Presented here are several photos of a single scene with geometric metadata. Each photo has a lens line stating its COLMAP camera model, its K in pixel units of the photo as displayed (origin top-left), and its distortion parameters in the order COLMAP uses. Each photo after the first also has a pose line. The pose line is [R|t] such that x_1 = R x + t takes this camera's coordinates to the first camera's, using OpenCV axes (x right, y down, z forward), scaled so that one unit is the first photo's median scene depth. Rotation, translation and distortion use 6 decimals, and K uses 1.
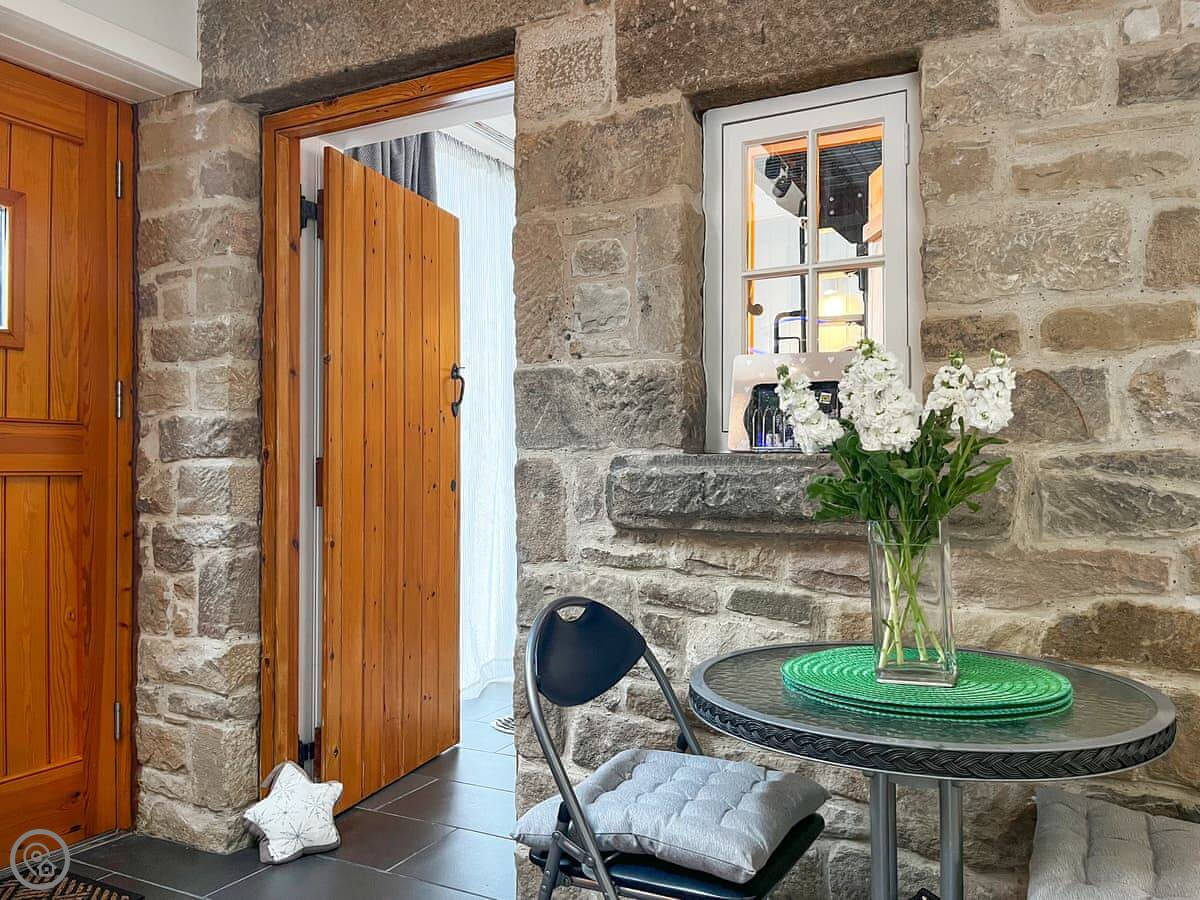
lens RADIAL K [[931.0, 0, 602.0], [0, 931.0, 450.5], [0, 0, 1]] dist [0.002171, -0.001982]
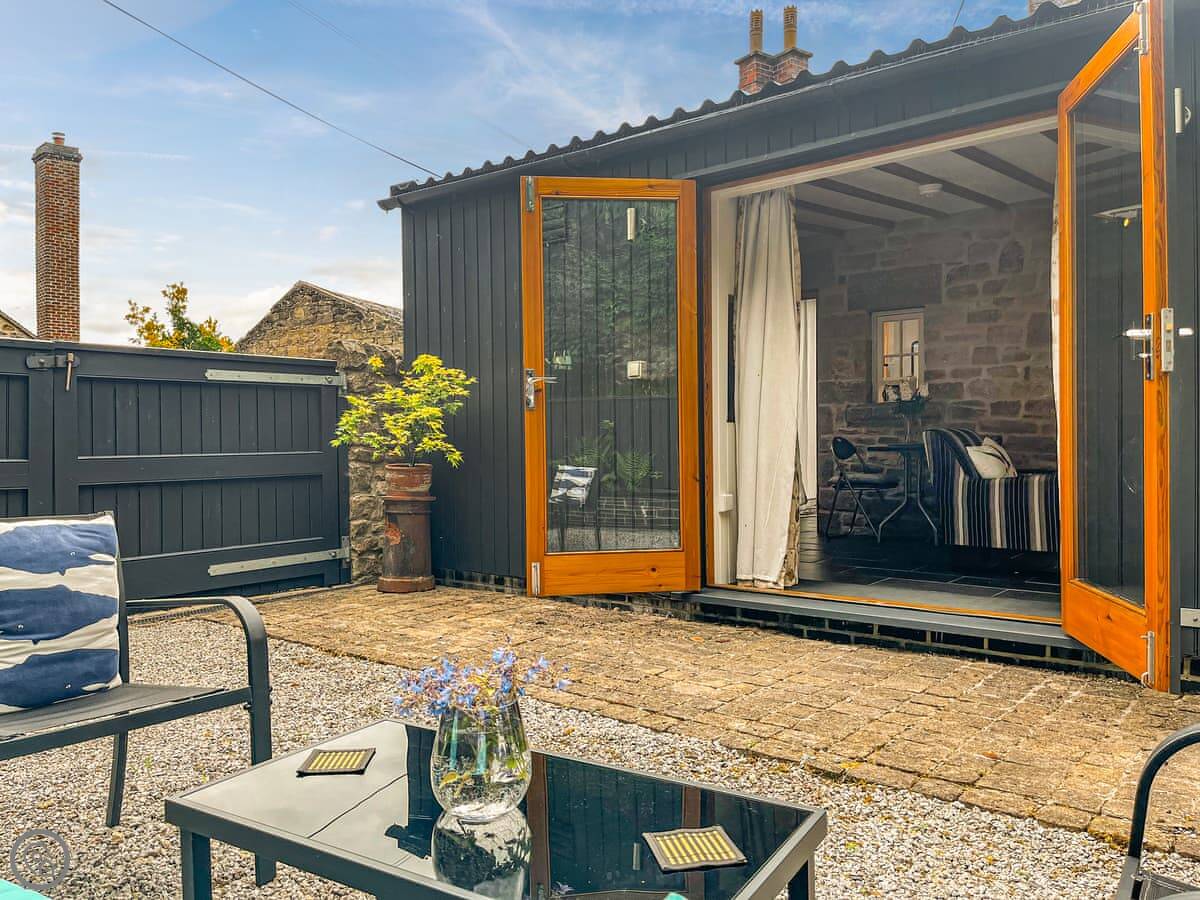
lens RADIAL K [[931.0, 0, 593.9], [0, 931.0, 451.8], [0, 0, 1]] dist [0.002171, -0.001982]
pose [[0.981305, -0.002787, -0.192440, -0.281566], [0.008062, 0.999613, 0.026629, 0.092013], [0.192291, -0.027683, 0.980947, -3.052780]]
